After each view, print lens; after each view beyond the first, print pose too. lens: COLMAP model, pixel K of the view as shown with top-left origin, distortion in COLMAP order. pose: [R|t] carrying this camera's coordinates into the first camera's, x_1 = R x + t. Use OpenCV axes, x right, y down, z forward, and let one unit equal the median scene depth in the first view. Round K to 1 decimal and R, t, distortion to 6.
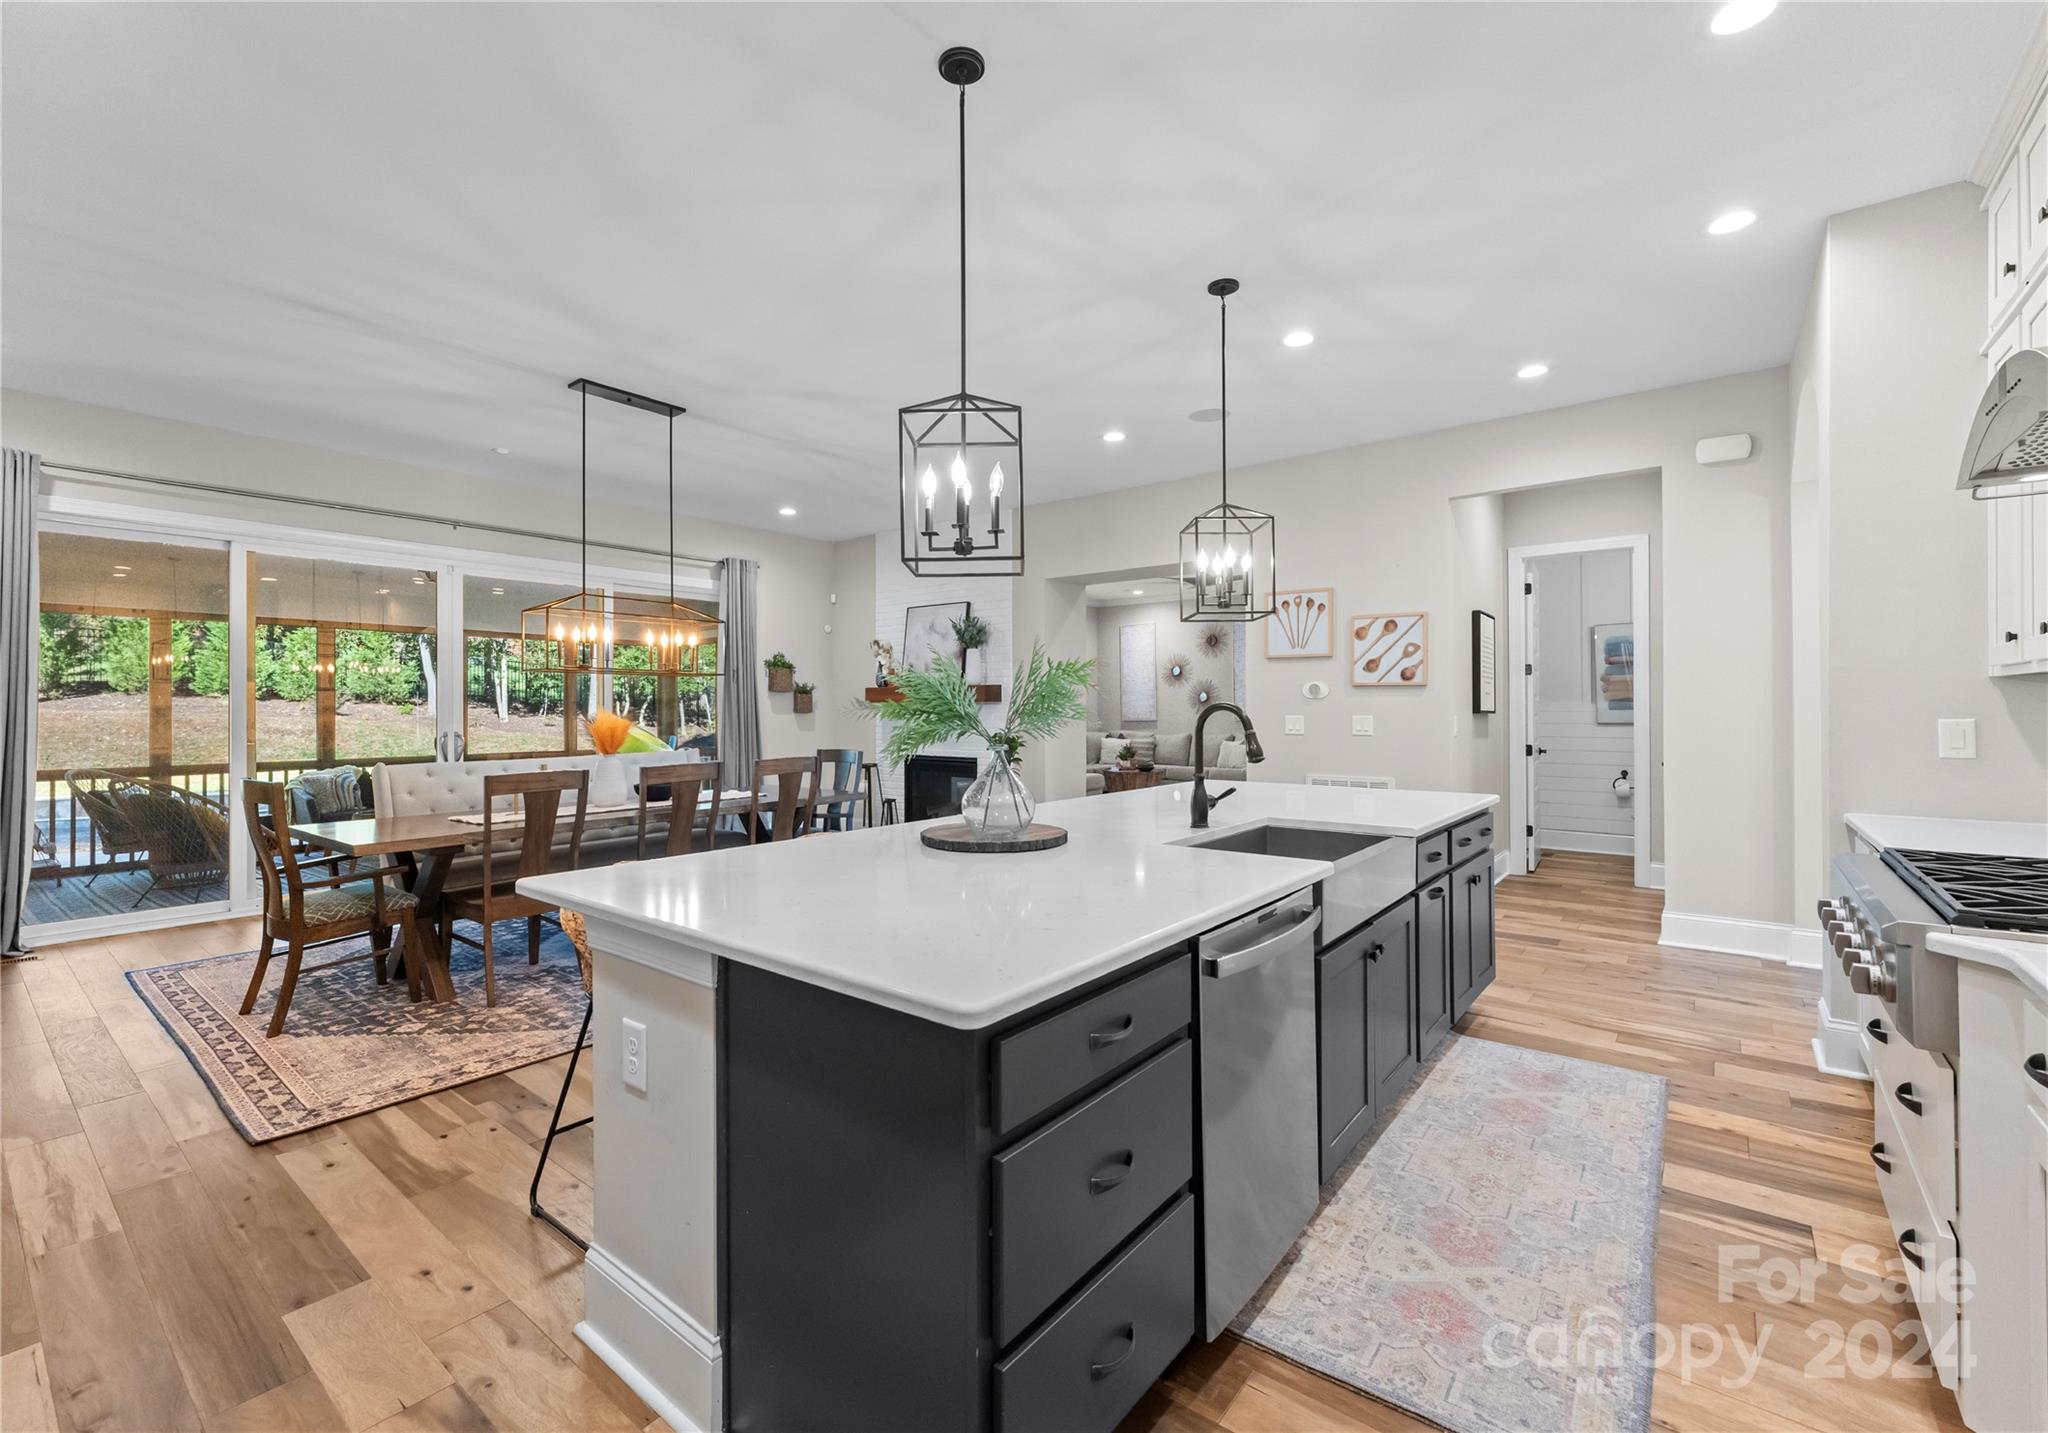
lens RADIAL K [[879.8, 0, 1002.2], [0, 879.8, 703.0], [0, 0, 1]] dist [-0.000174, -0.000250]
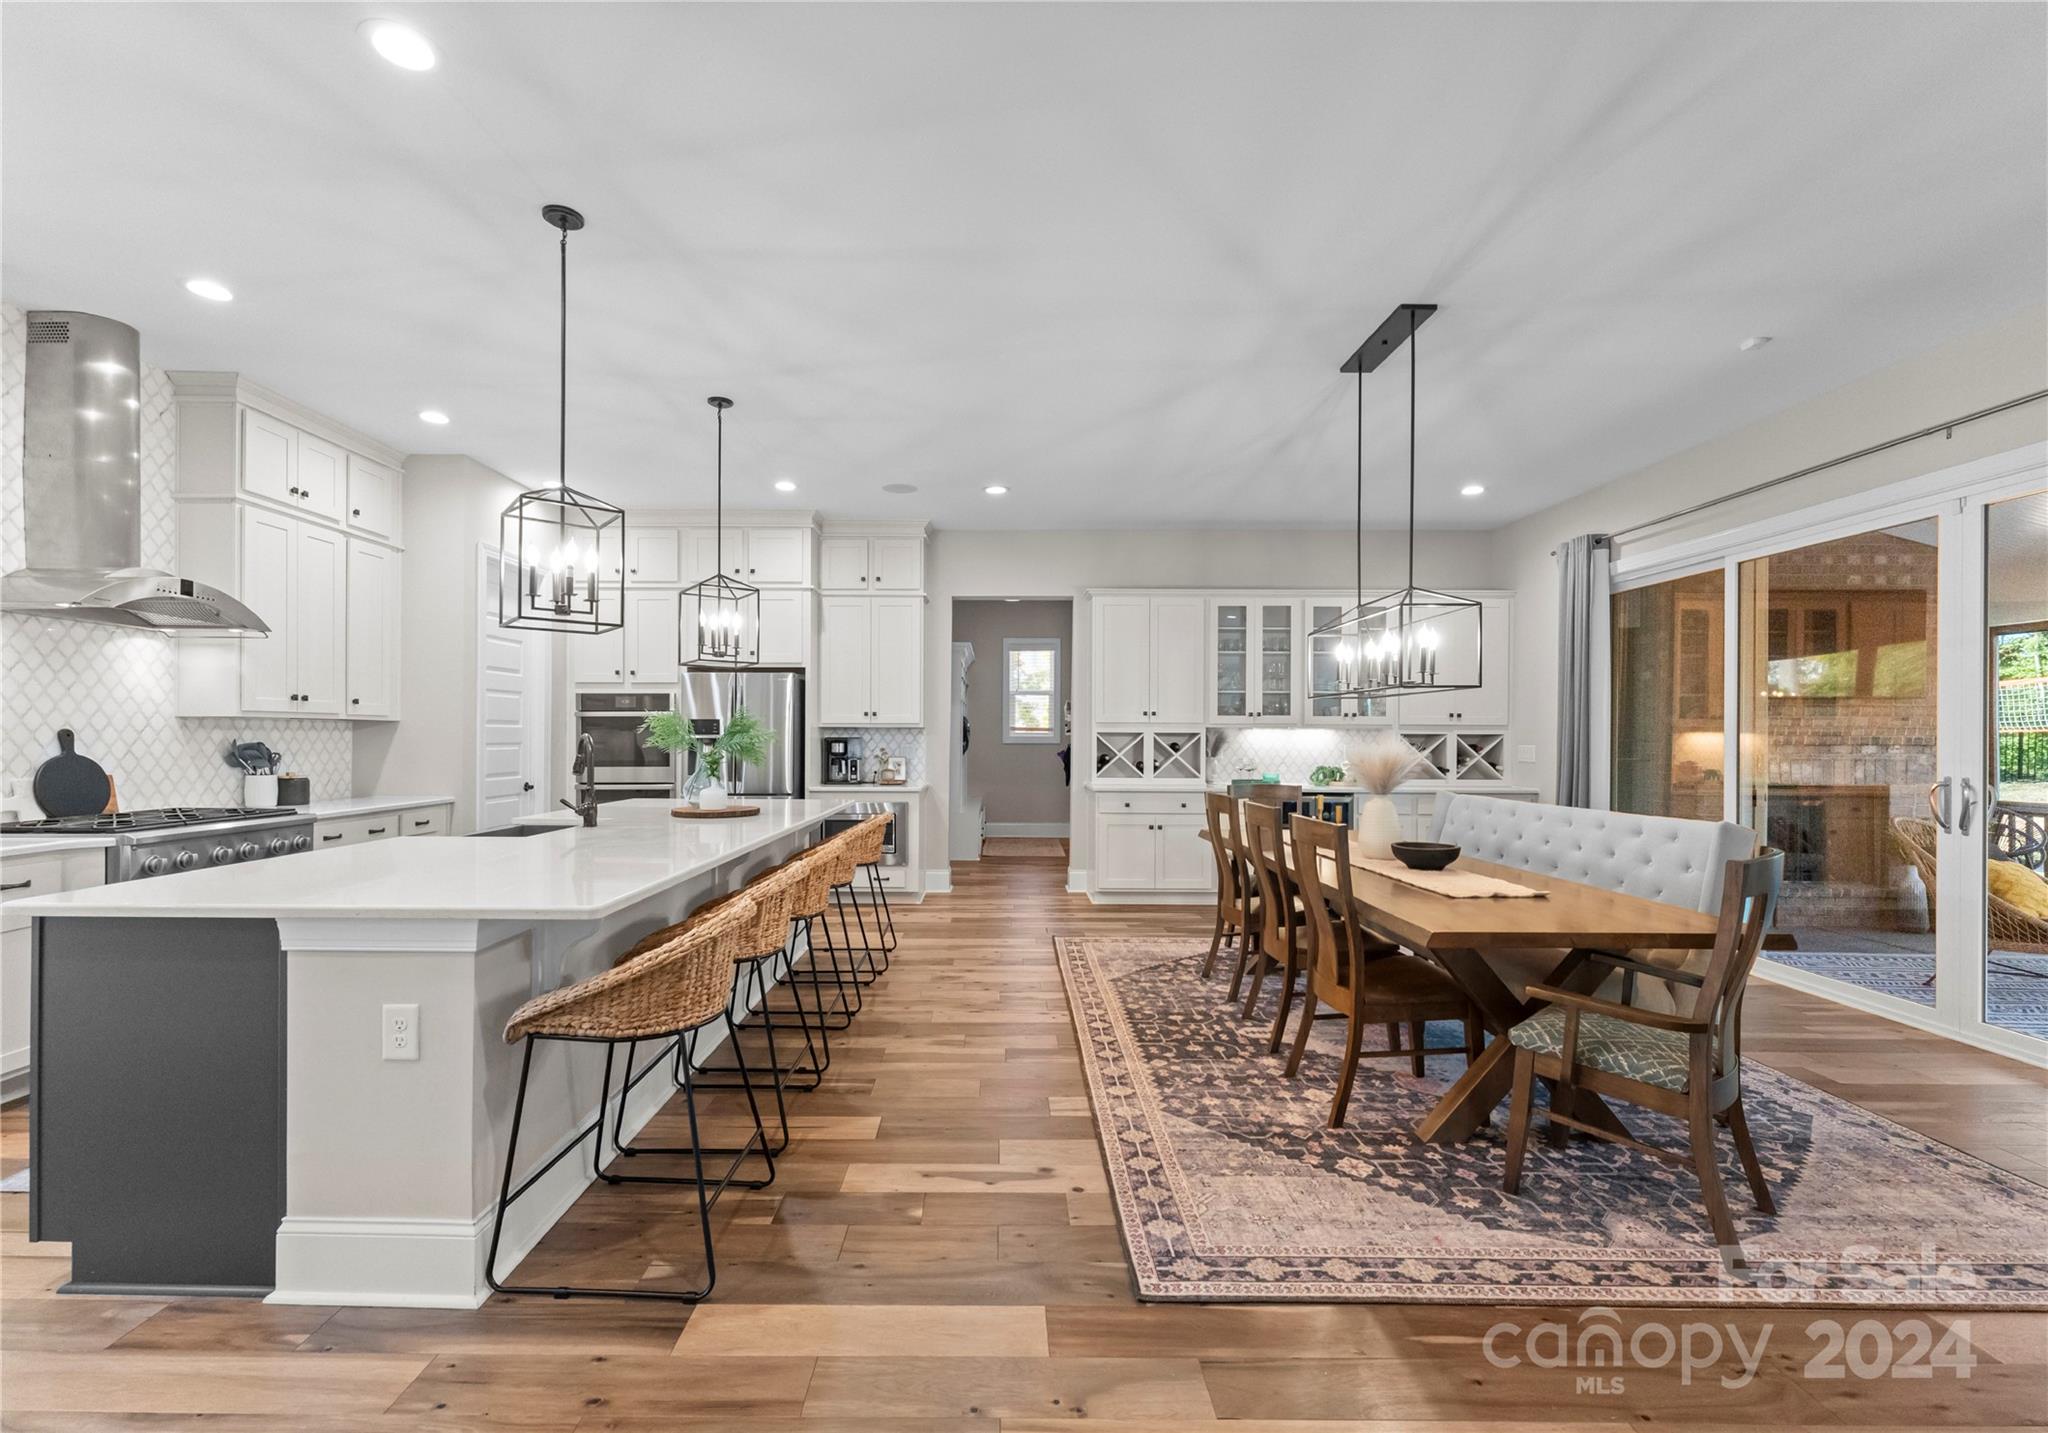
lens RADIAL K [[873.2, 0, 996.2], [0, 873.2, 737.0], [0, 0, 1]] dist [0.000511, 0.000204]
pose [[-0.779756, 0.001489, -0.626082, 0.335384], [0.003683, 0.999991, -0.002209, 0.005568], [0.626073, -0.004029, -0.779754, 1.413351]]
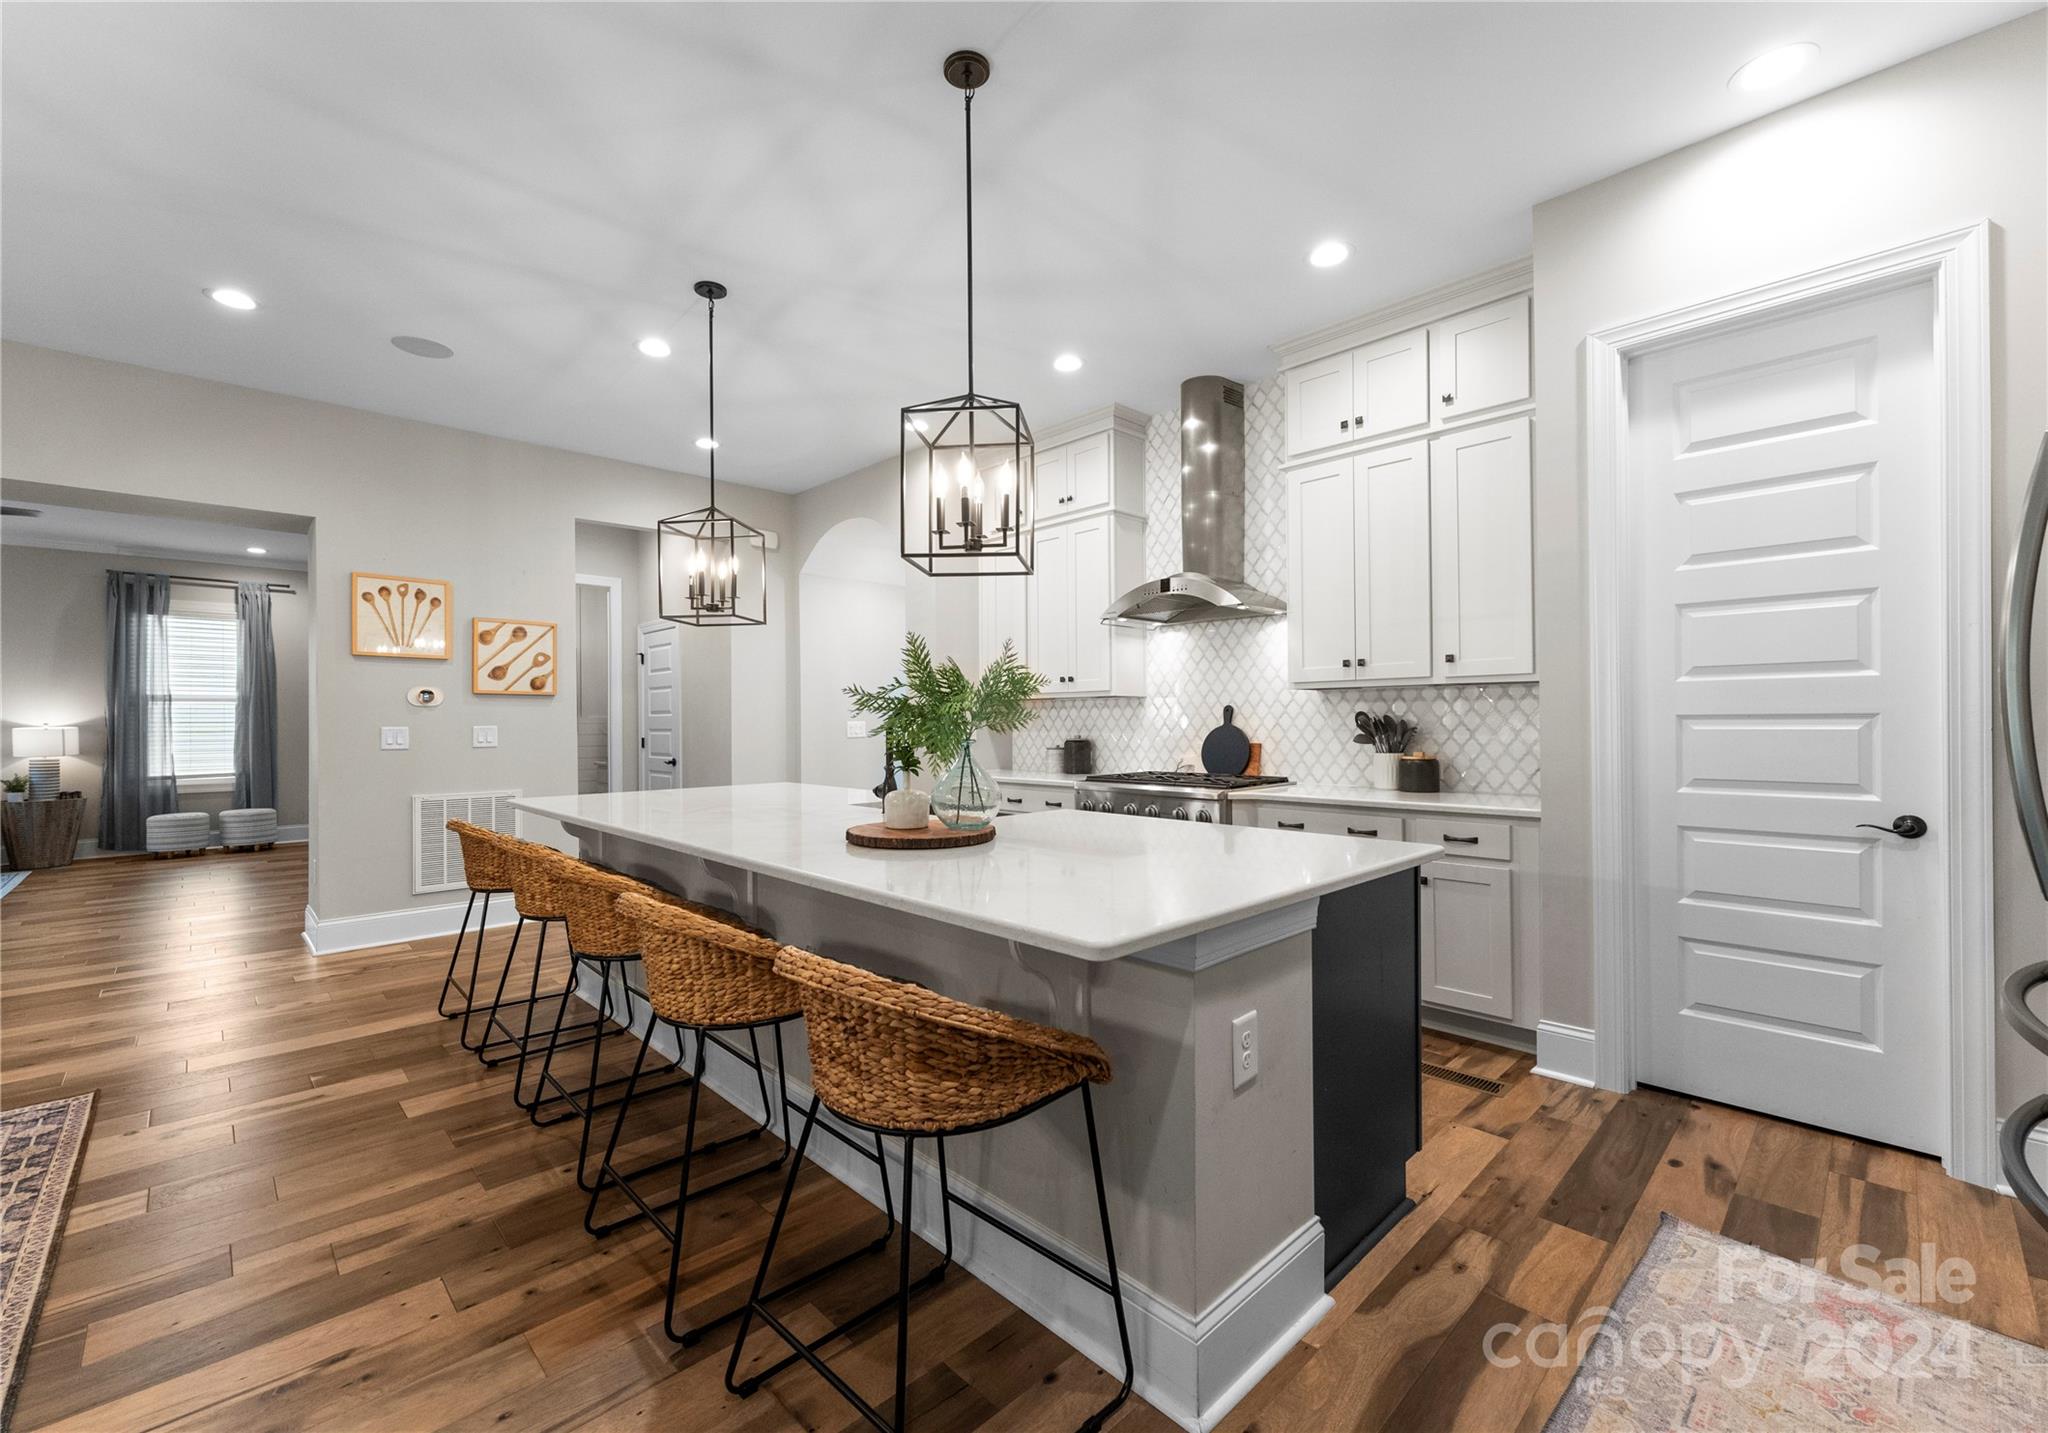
lens RADIAL K [[853.5, 0, 1007.9], [0, 853.5, 719.4], [0, 0, 1]] dist [0.001041, 0.000443]
pose [[0.129758, 0.004872, 0.991534, -0.500270], [-0.000229, 0.999988, -0.004884, 0.014337], [-0.991546, 0.000407, 0.129758, 0.409145]]
